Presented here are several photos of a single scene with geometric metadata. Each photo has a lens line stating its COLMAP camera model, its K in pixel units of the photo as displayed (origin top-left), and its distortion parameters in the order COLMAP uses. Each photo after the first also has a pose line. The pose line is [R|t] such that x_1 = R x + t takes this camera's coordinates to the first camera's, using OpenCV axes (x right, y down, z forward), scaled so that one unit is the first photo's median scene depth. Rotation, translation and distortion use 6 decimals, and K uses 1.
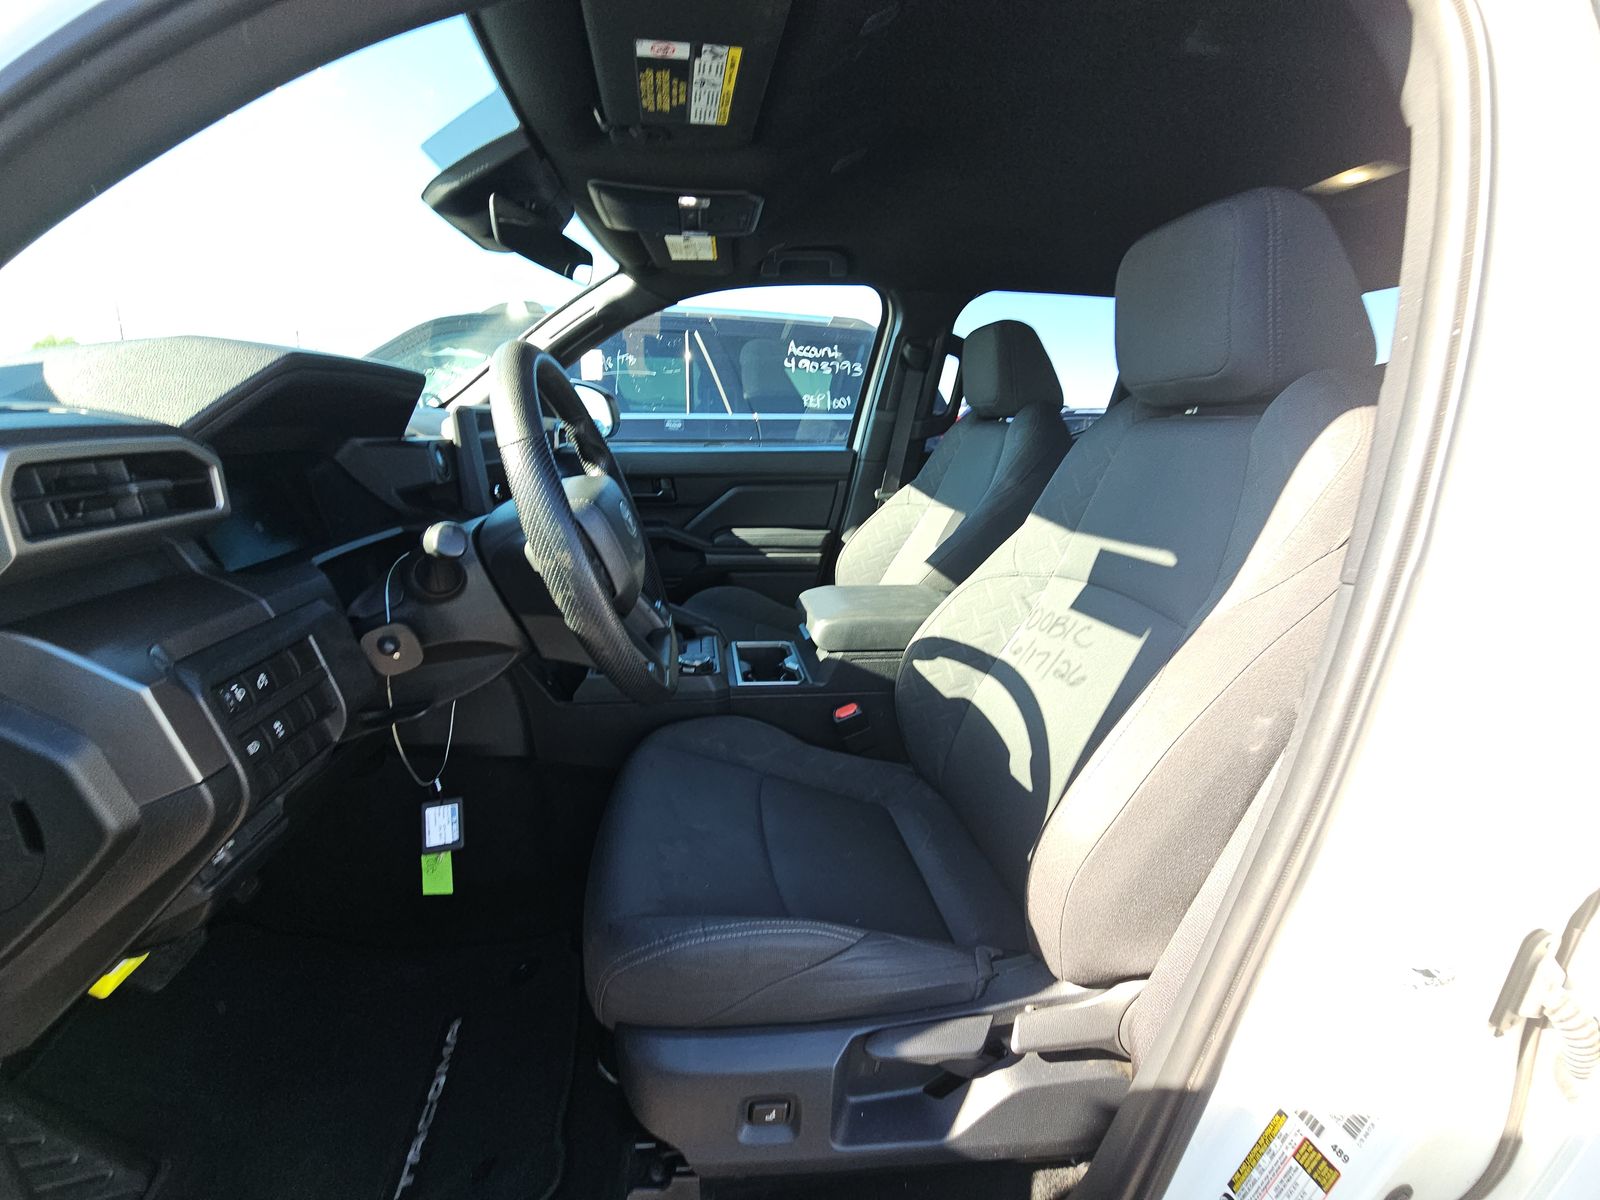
lens RADIAL K [[636.6, 0, 796.0], [0, 636.6, 605.0], [0, 0, 1]] dist [0.000358, -0.000359]
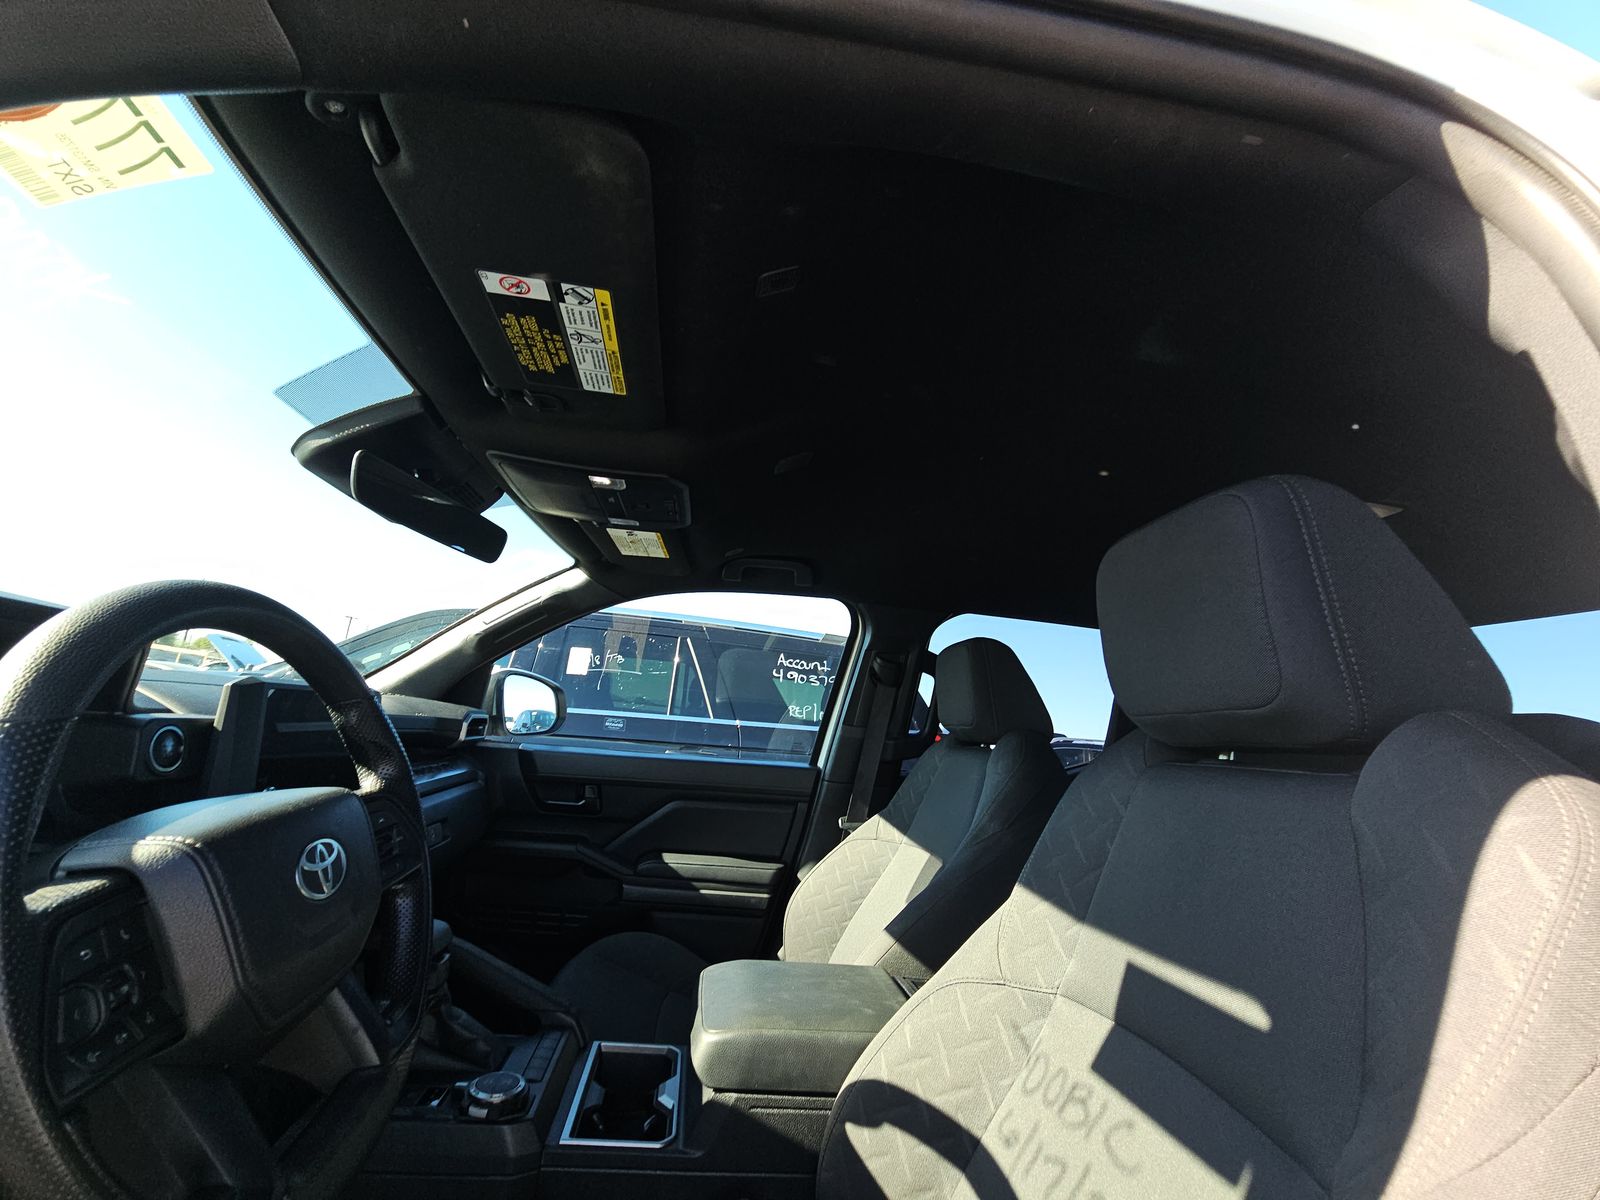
lens RADIAL K [[636.6, 0, 798.4], [0, 636.6, 623.4], [0, 0, 1]] dist [0.000358, -0.000359]
pose [[0.997394, 0.070329, -0.016088, 0.110366], [-0.070359, 0.898873, -0.432523, -0.073938], [-0.015958, 0.432528, 0.901479, 0.230741]]
